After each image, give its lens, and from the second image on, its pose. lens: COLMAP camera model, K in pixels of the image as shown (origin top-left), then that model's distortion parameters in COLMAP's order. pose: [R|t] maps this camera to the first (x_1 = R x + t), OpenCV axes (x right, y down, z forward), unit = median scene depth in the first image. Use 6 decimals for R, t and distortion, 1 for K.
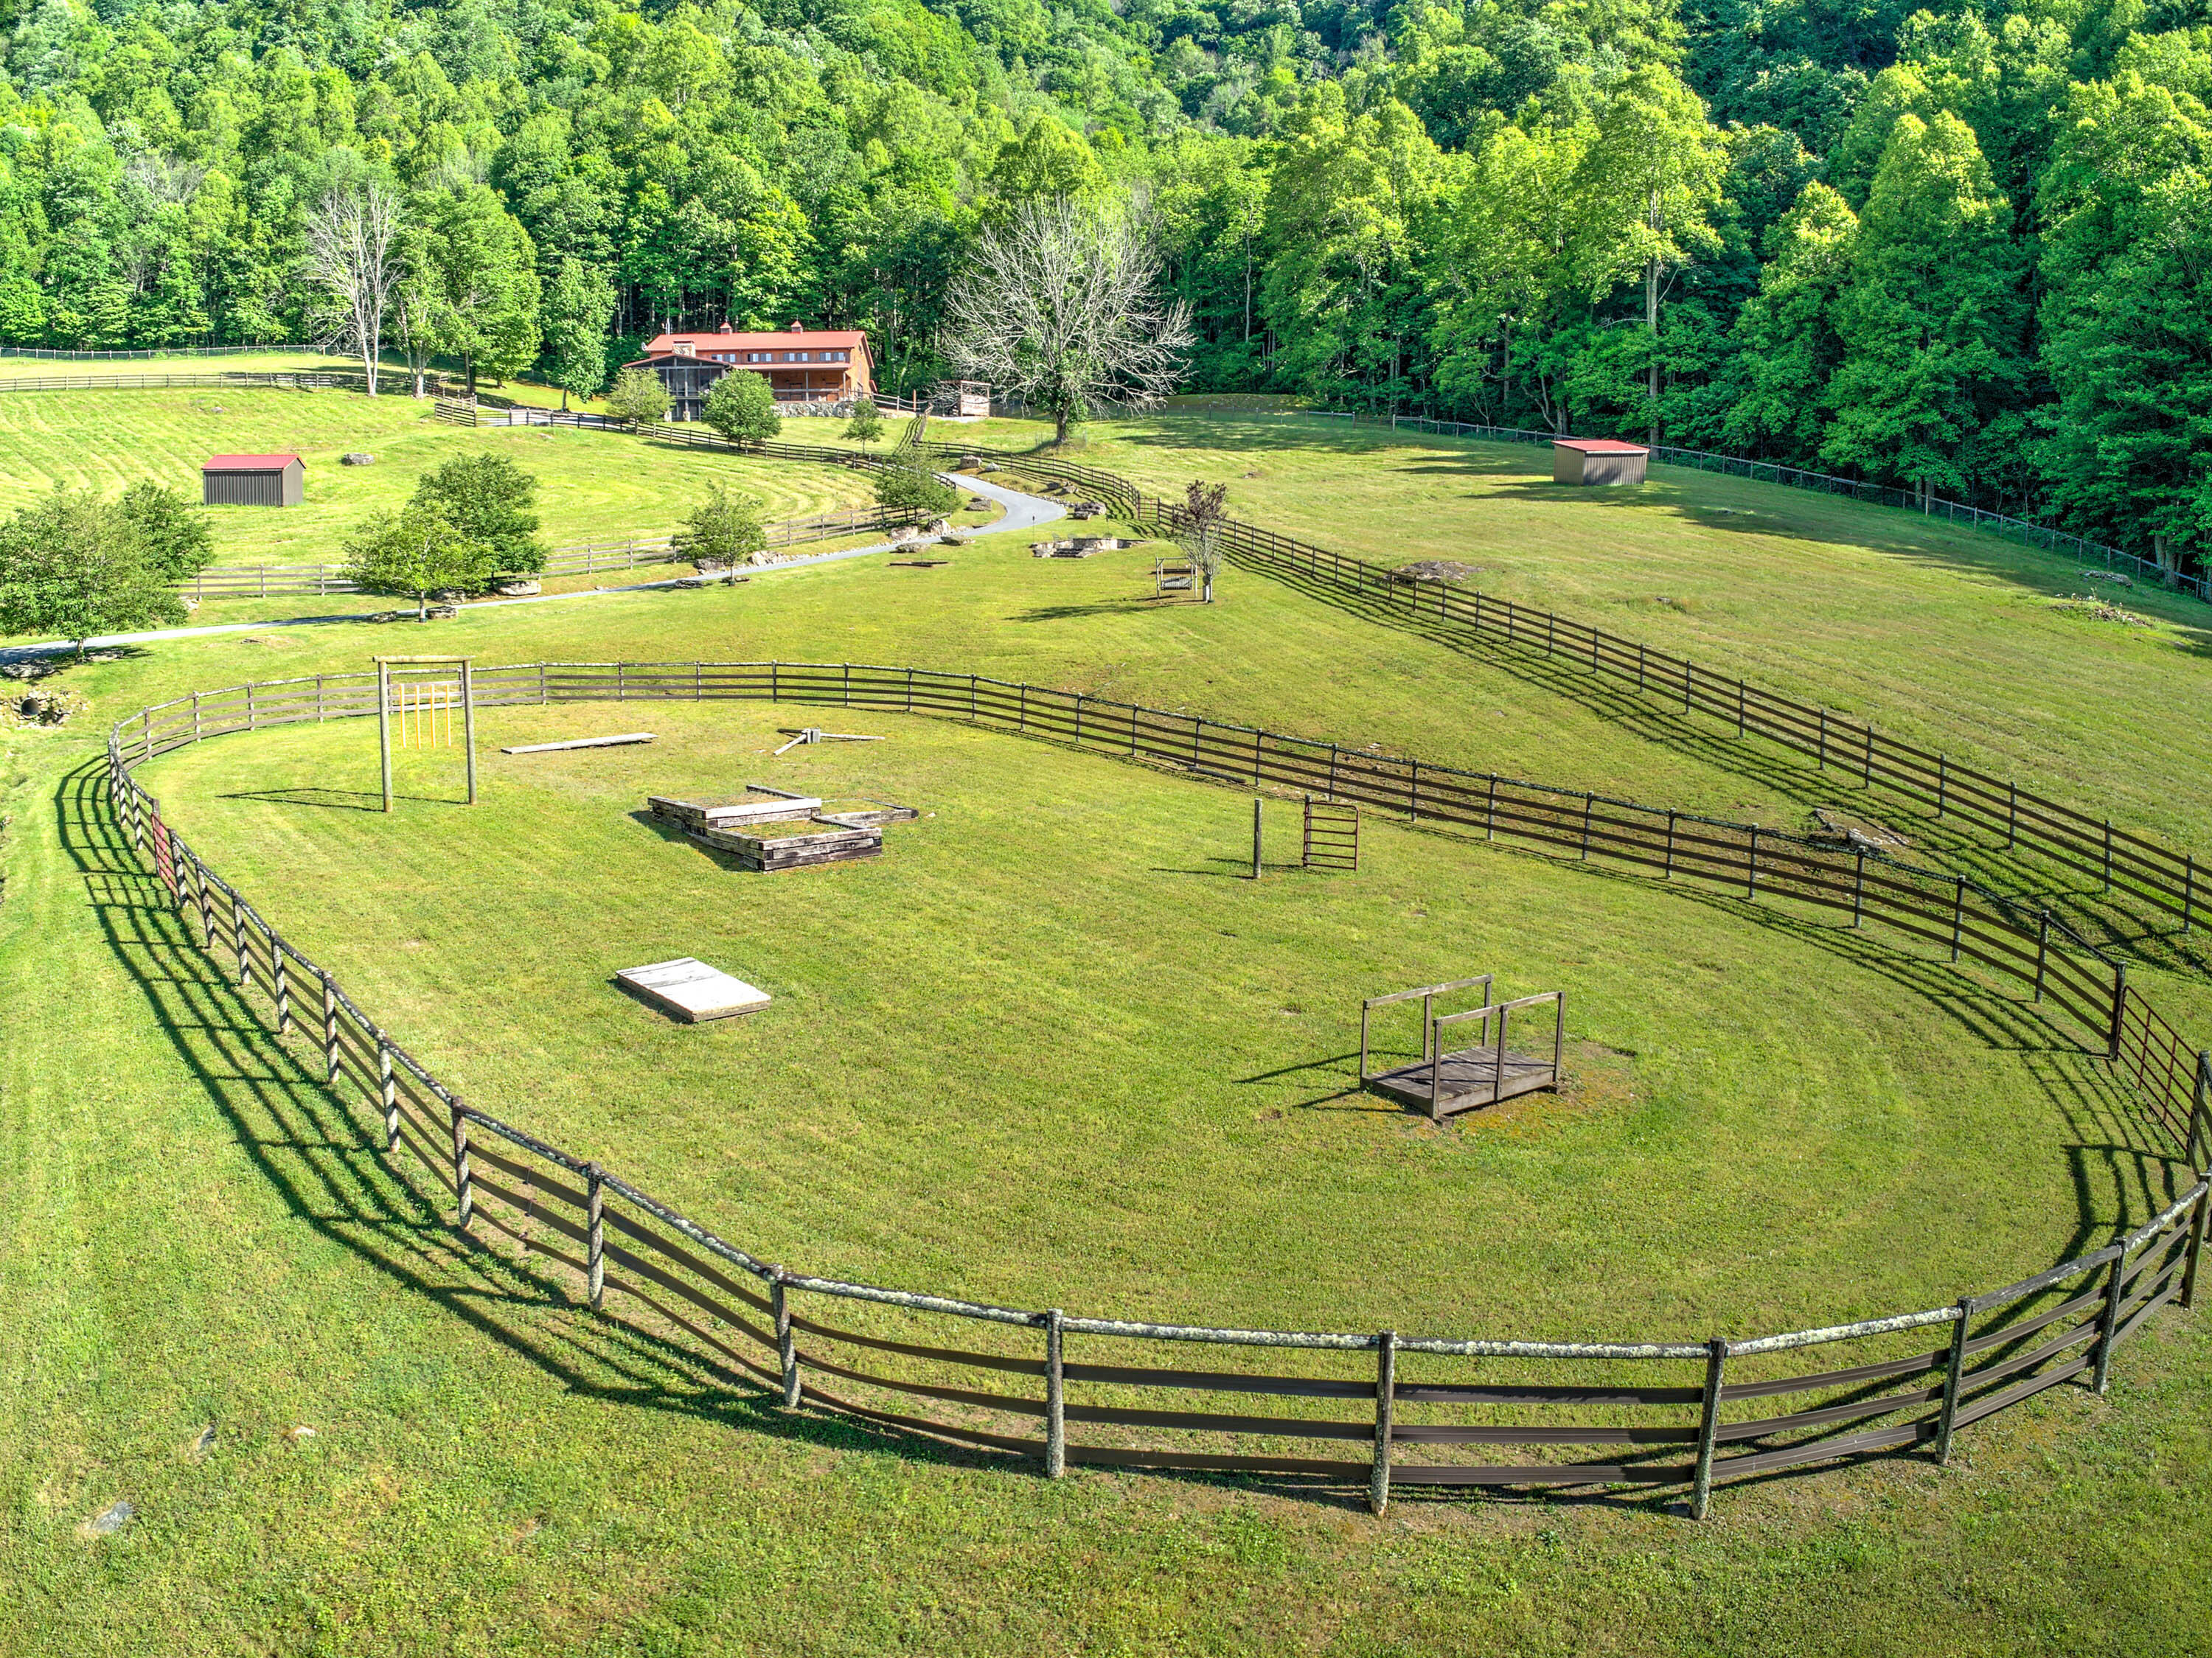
lens RADIAL K [[1658.8, 0, 1106.0], [0, 1658.8, 829.0], [0, 0, 1]] dist [-0.142099, -0.041736]
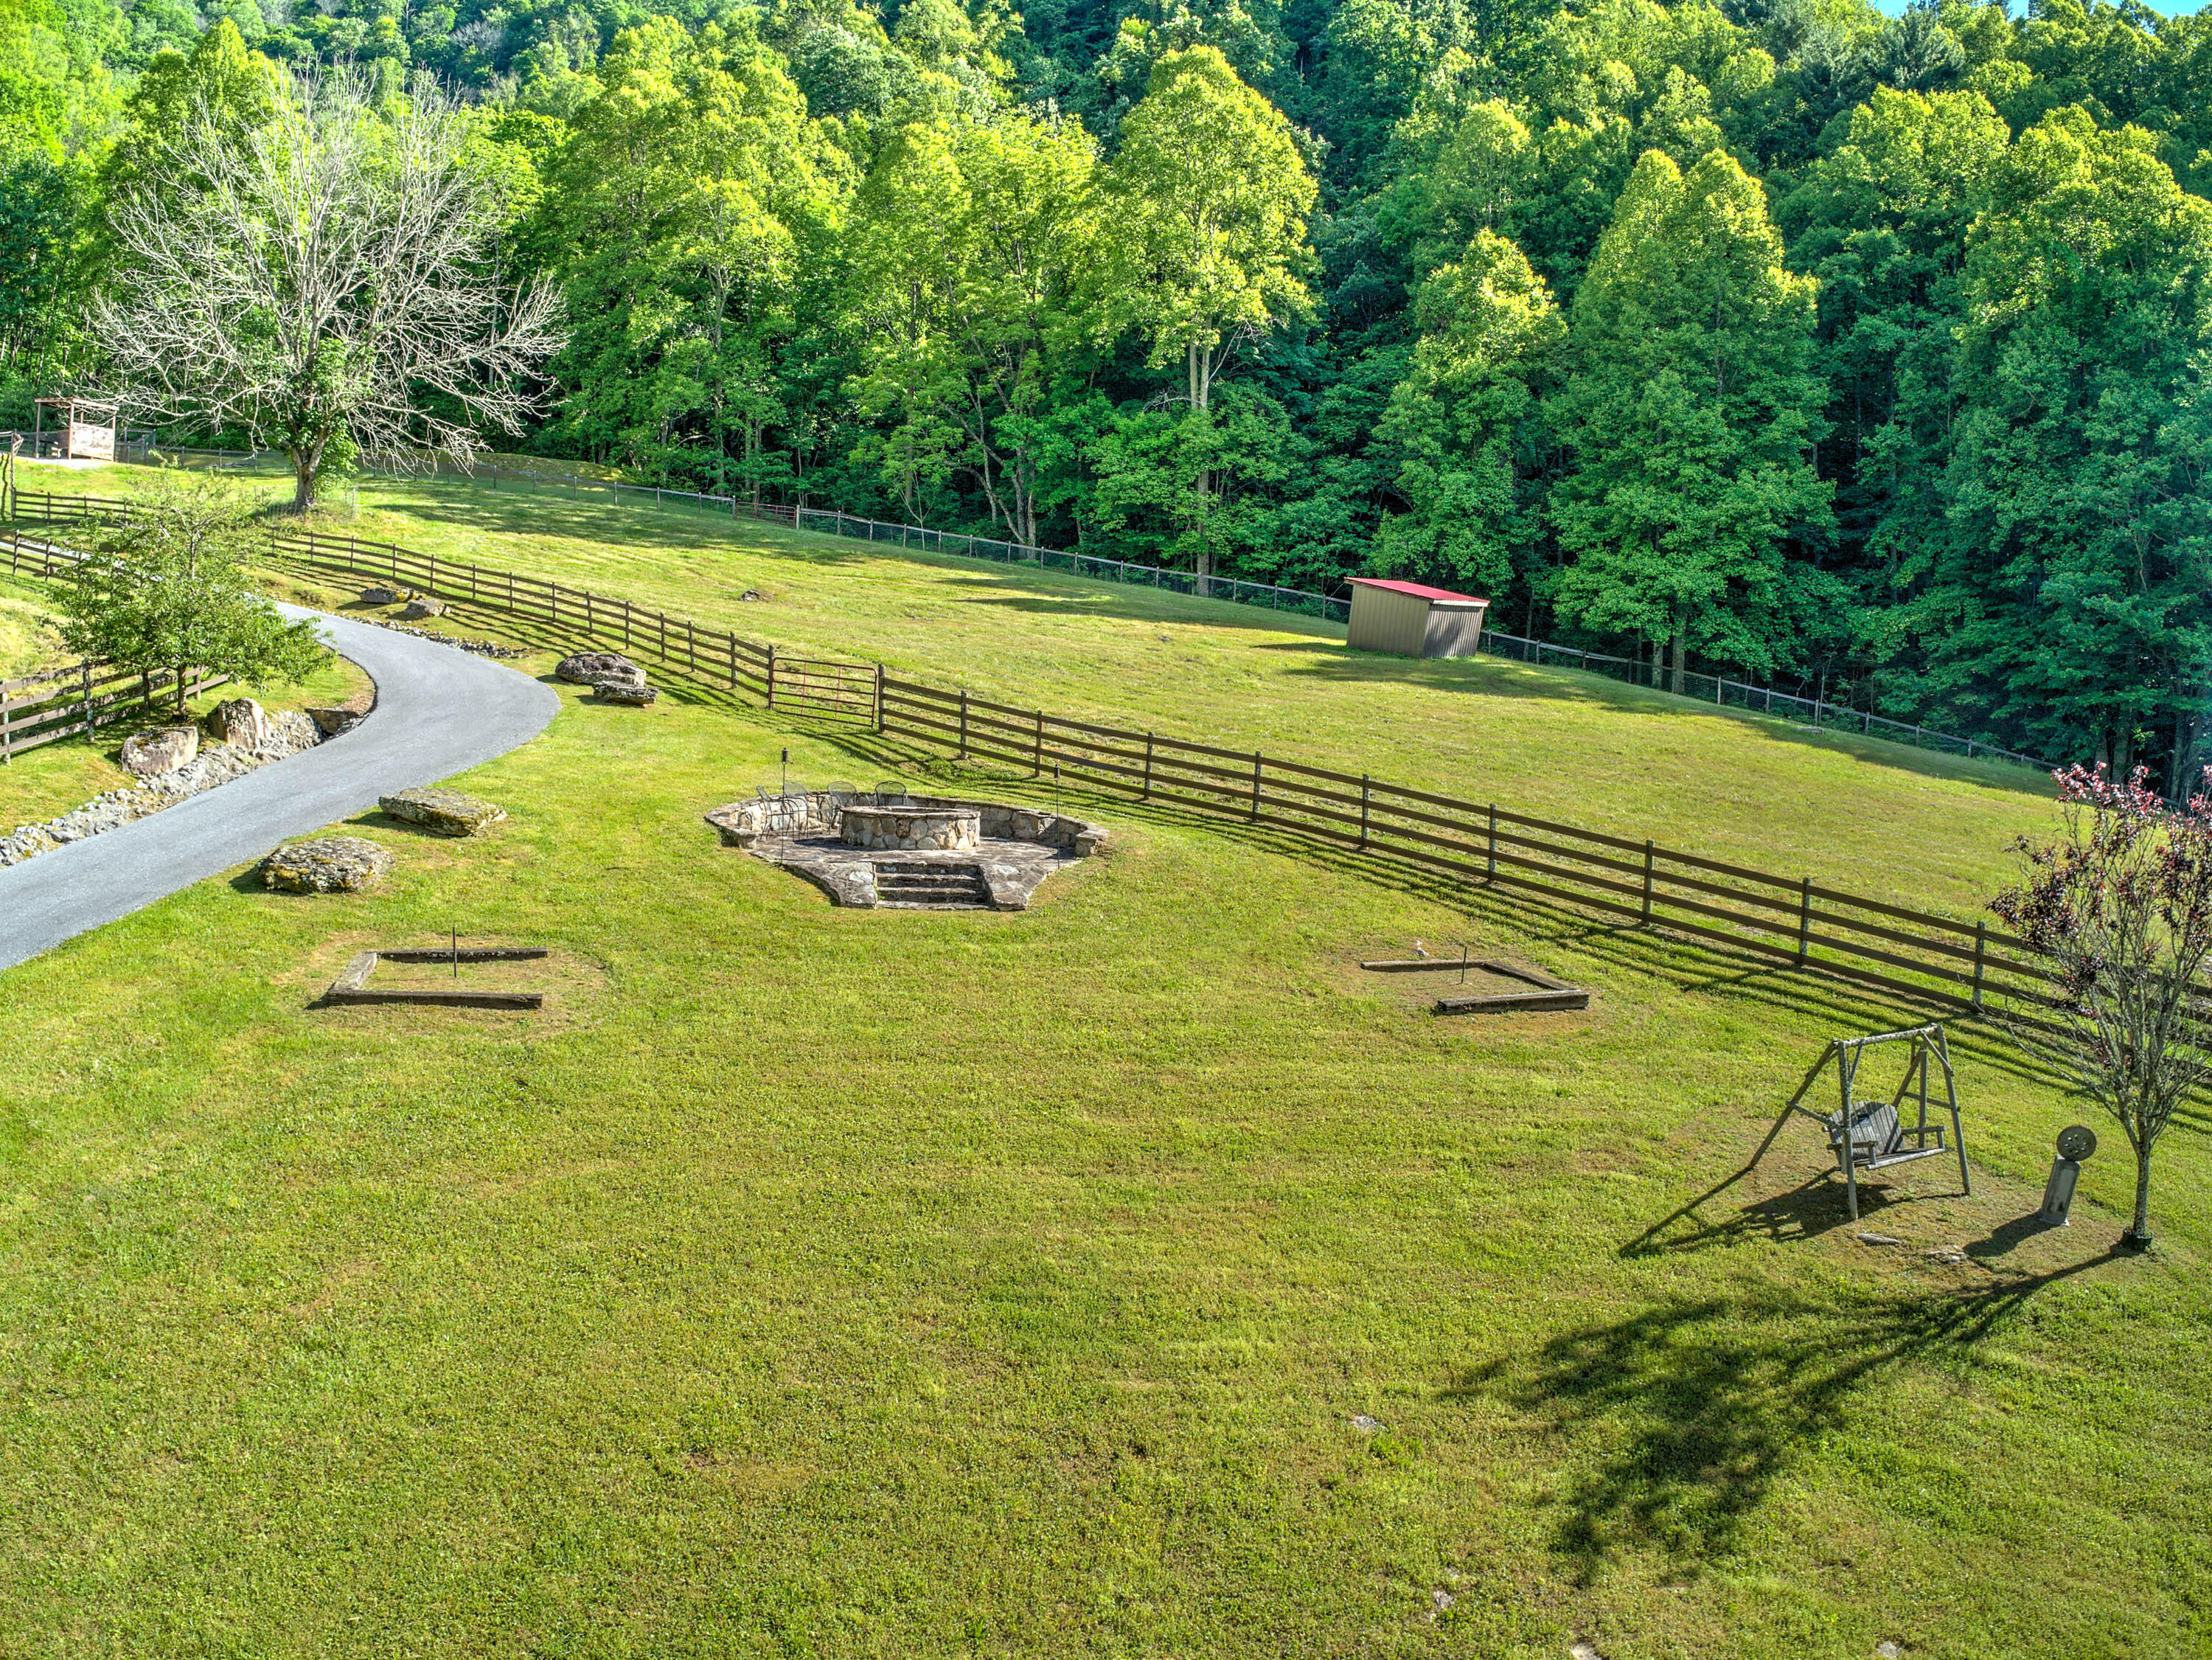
lens RADIAL K [[1597.2, 0, 1109.6], [0, 1597.2, 839.6], [0, 0, 1]] dist [-0.063524, -0.118406]
pose [[0.831587, -0.012663, 0.555250, -0.065993], [0.041447, 0.998367, -0.039305, -0.071090], [-0.553845, 0.055699, 0.830754, 0.326306]]
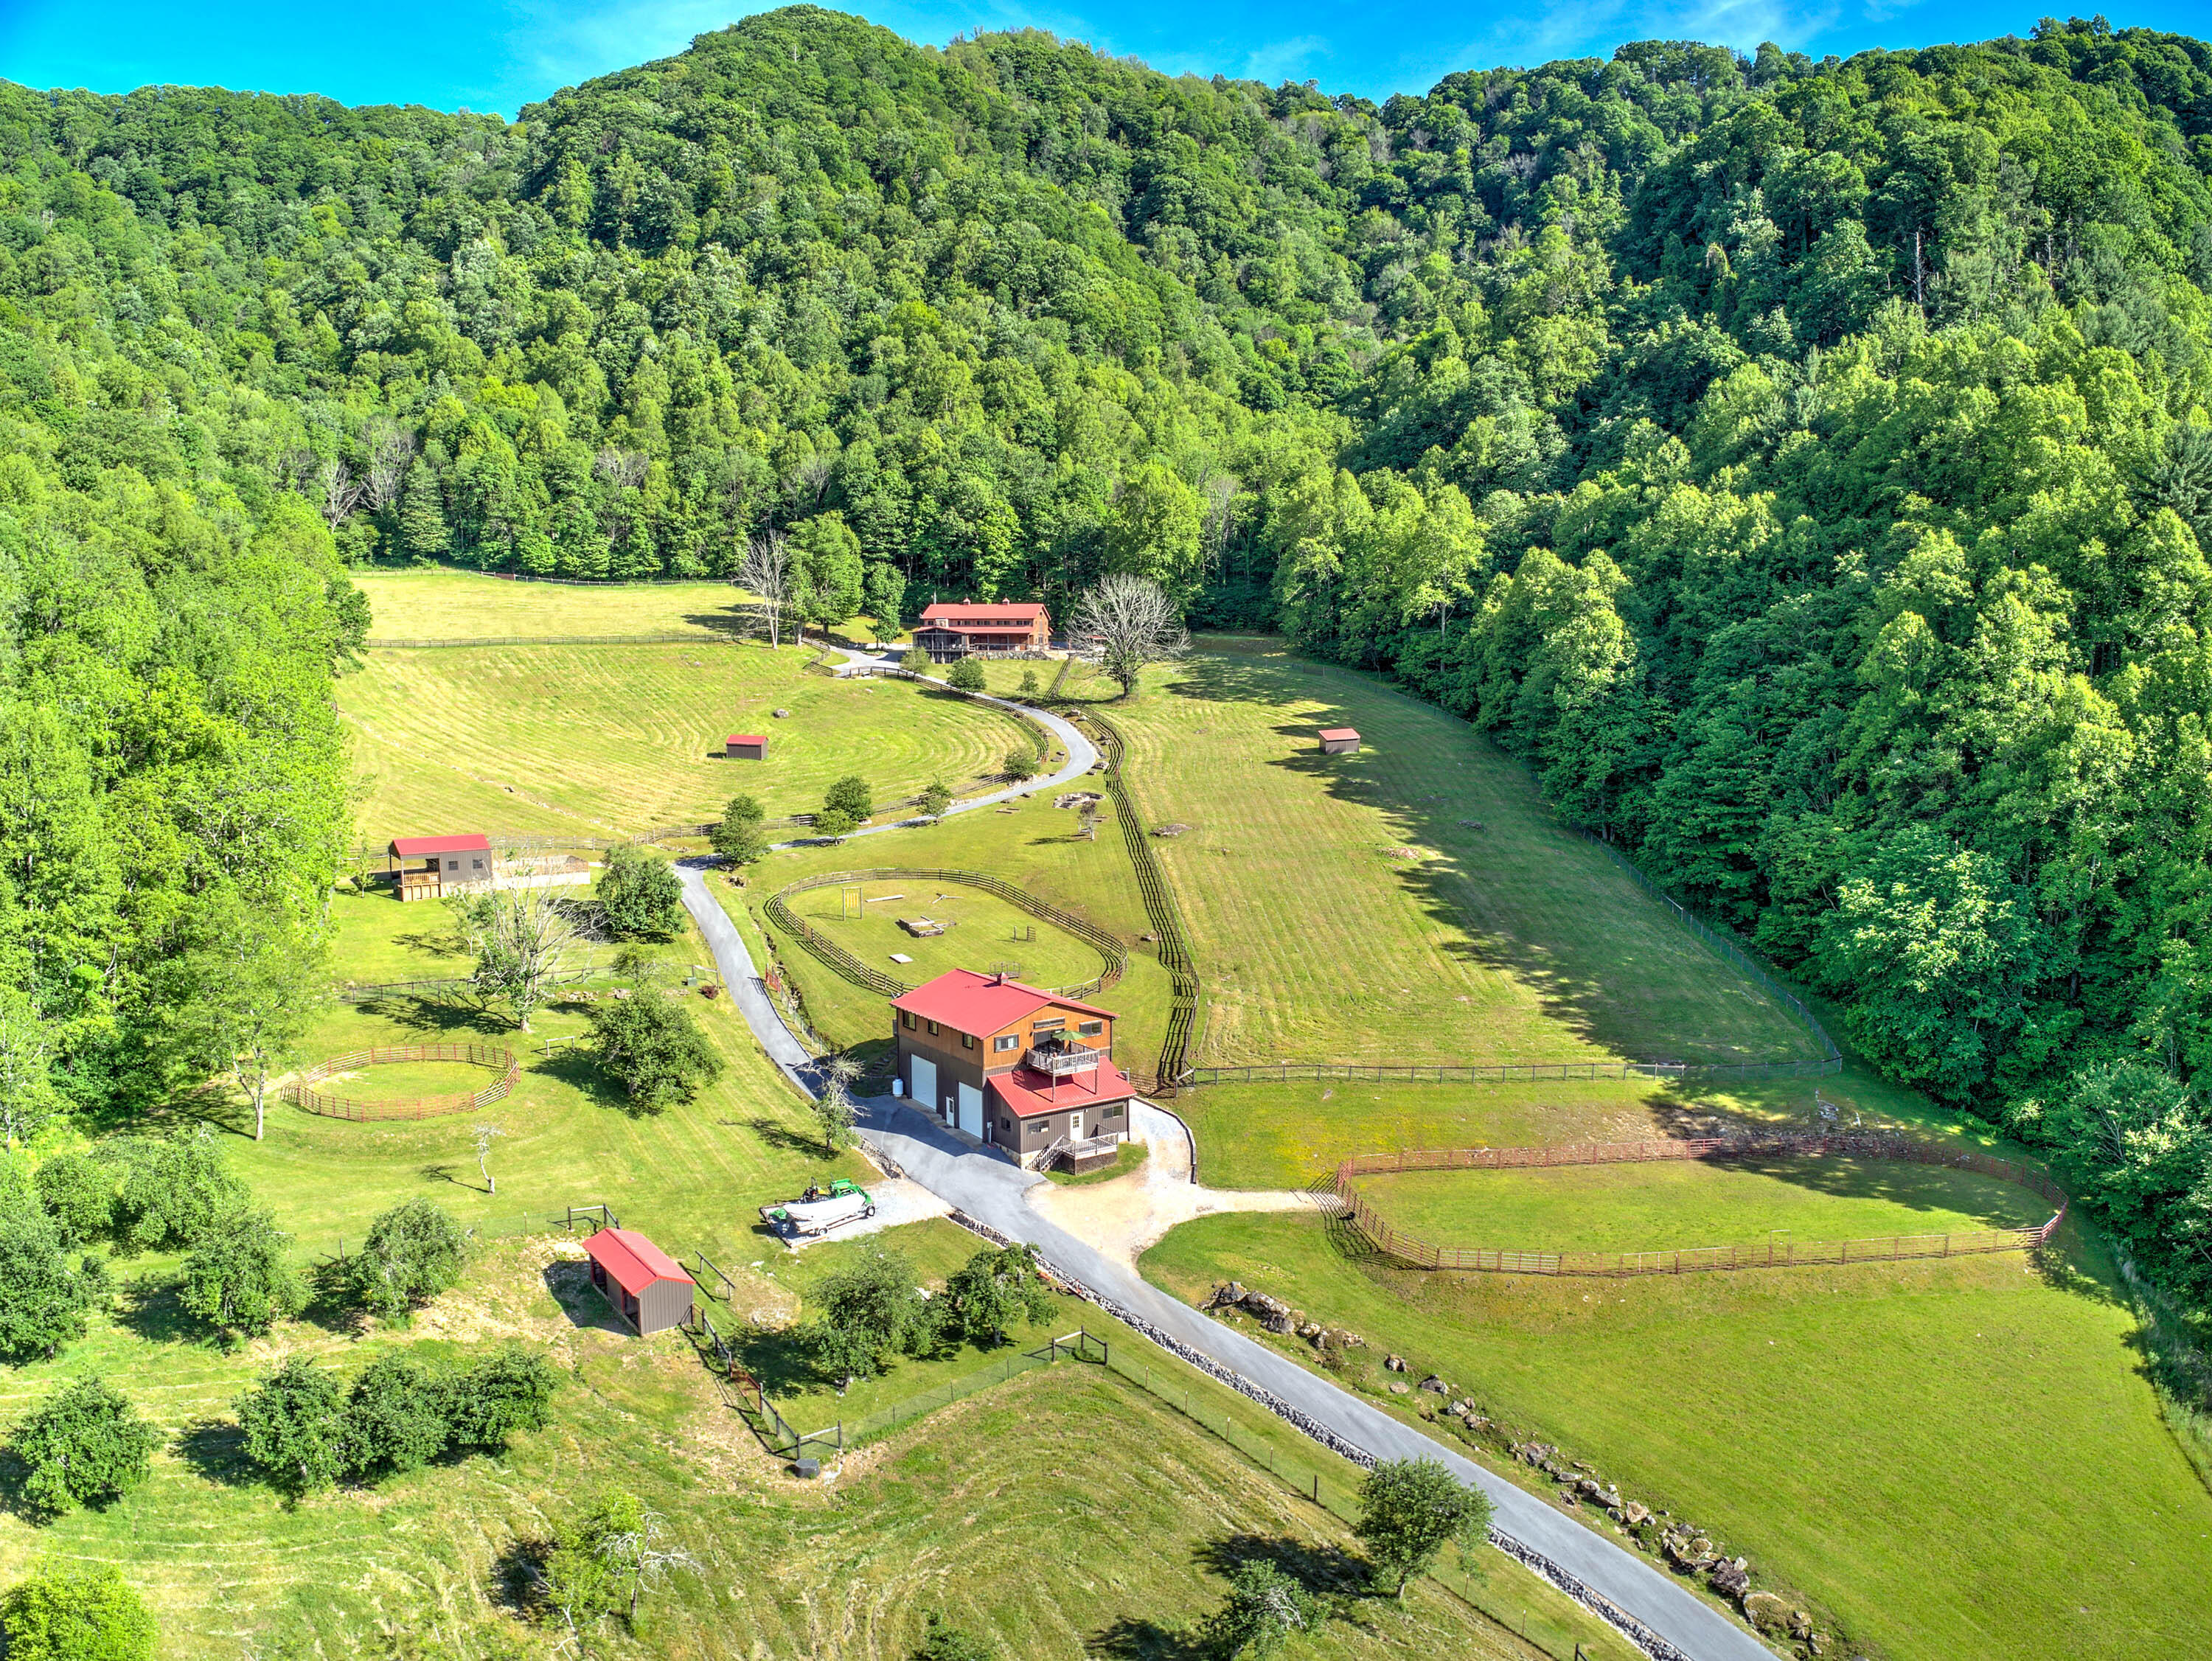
lens RADIAL K [[1641.6, 0, 1106.0], [0, 1641.6, 830.5], [0, 0, 1]] dist [-0.063118, -0.157885]
pose [[0.984376, 0.023775, -0.174464, 0.212681], [-0.024381, 0.999702, -0.001328, -0.052929], [0.174381, 0.005561, 0.984663, -0.669502]]
